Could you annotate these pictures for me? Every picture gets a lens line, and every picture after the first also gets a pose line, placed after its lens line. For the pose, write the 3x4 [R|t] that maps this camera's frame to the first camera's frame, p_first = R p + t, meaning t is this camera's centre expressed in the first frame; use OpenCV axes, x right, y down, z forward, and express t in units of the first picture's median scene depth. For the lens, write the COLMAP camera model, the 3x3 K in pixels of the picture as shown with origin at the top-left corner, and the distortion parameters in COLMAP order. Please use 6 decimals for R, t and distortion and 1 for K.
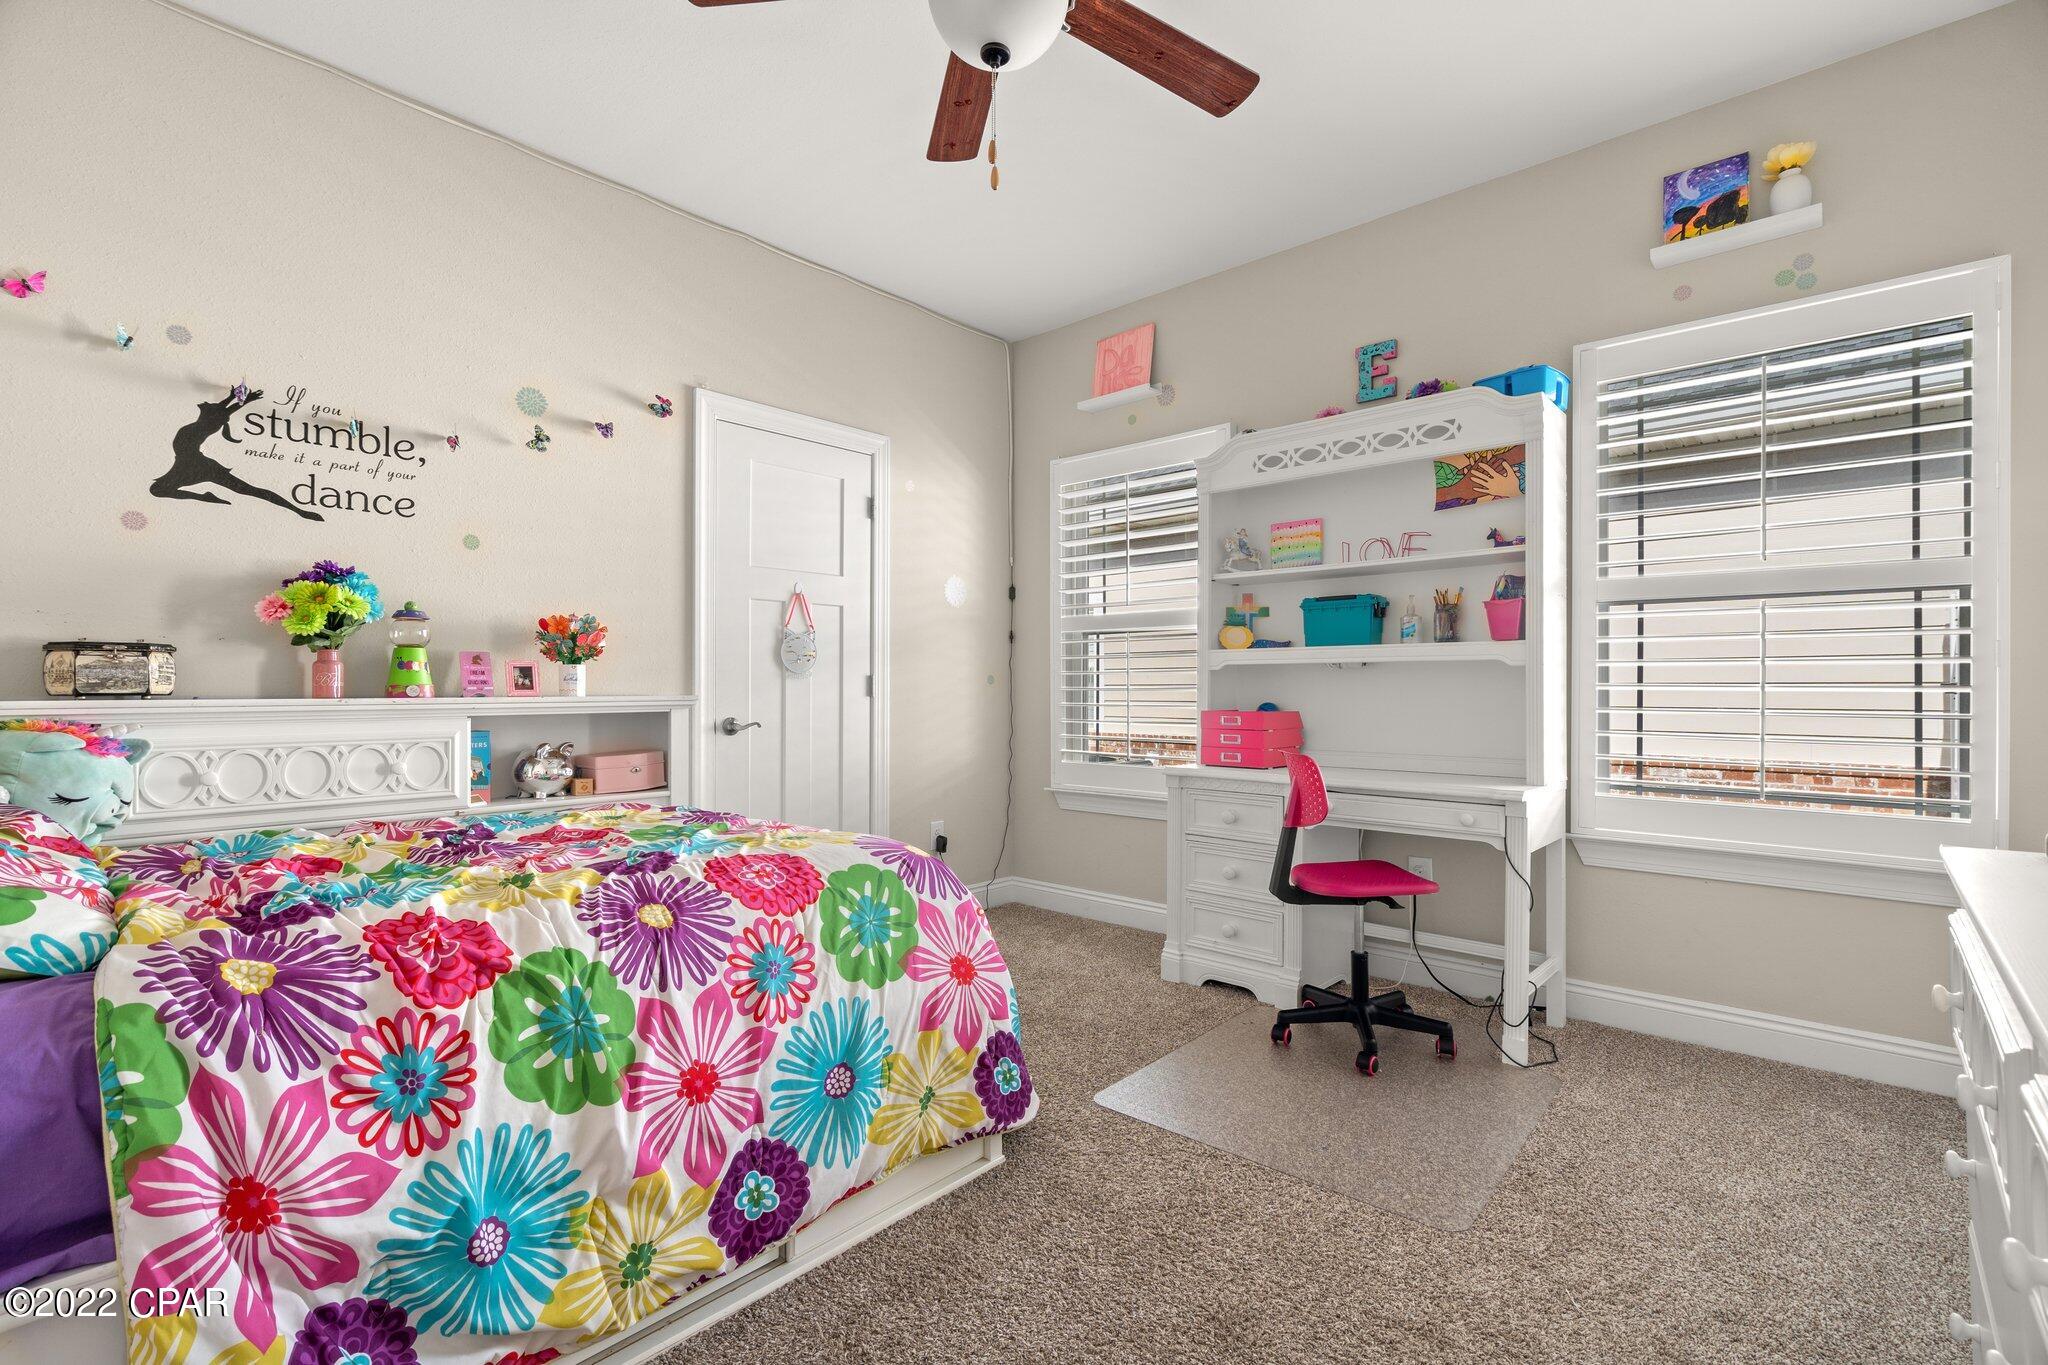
lens RADIAL K [[929.0, 0, 1023.1], [0, 929.0, 685.2], [0, 0, 1]] dist [-0.008120, 0.003375]
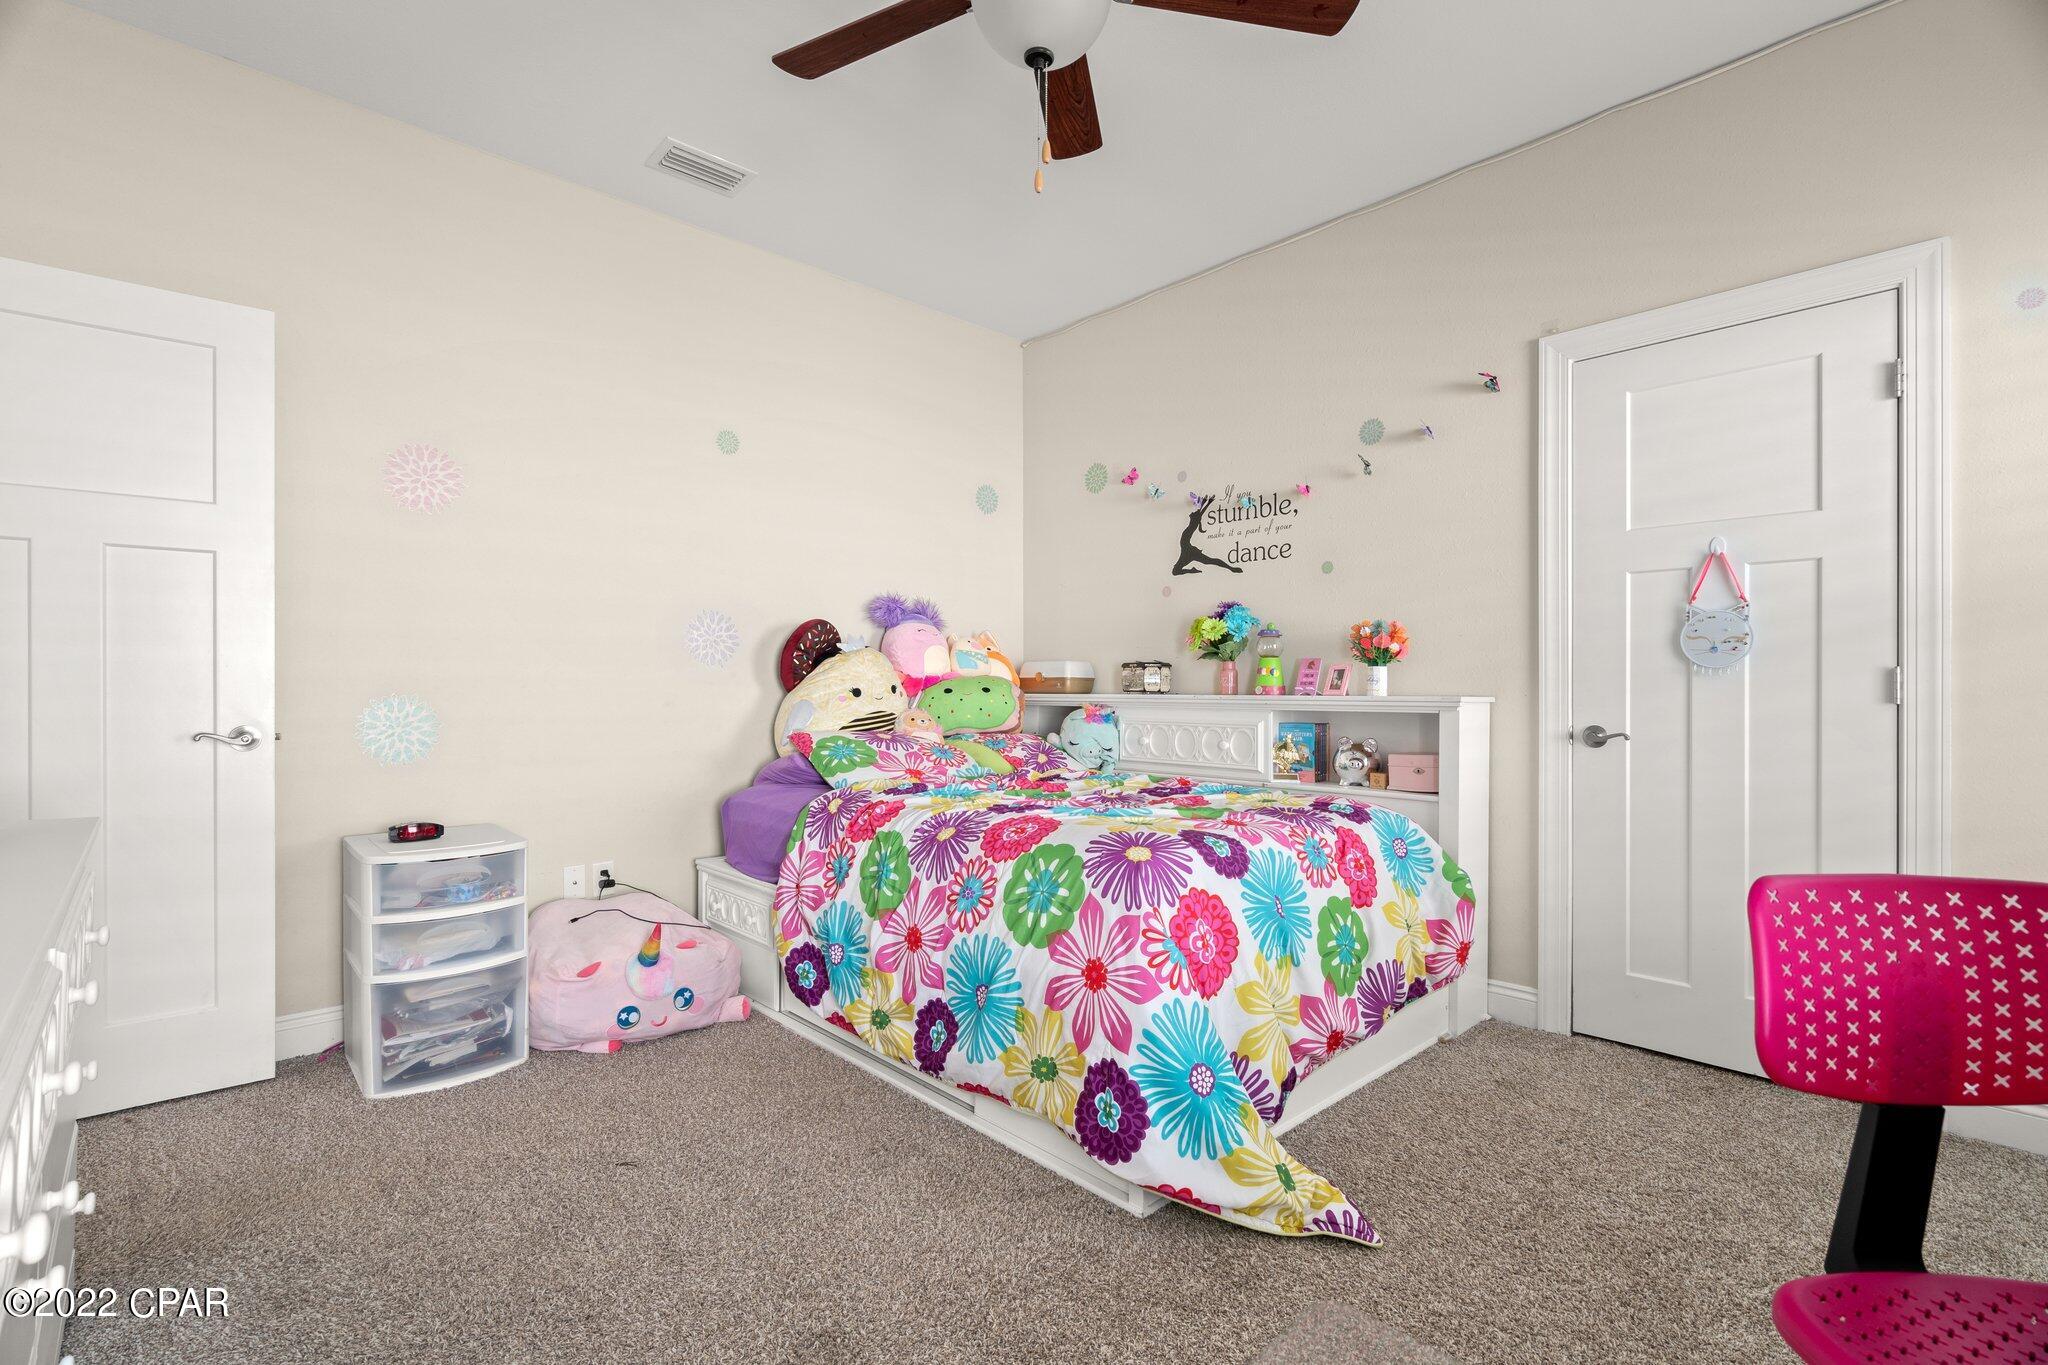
lens RADIAL K [[929.0, 0, 1022.9], [0, 929.0, 686.3], [0, 0, 1]] dist [-0.008120, 0.003375]
pose [[-0.088396, -0.000077, -0.996085, 0.760029], [0.002133, 0.999998, -0.000266, 0.000186], [0.996083, -0.002148, -0.088396, 0.833165]]
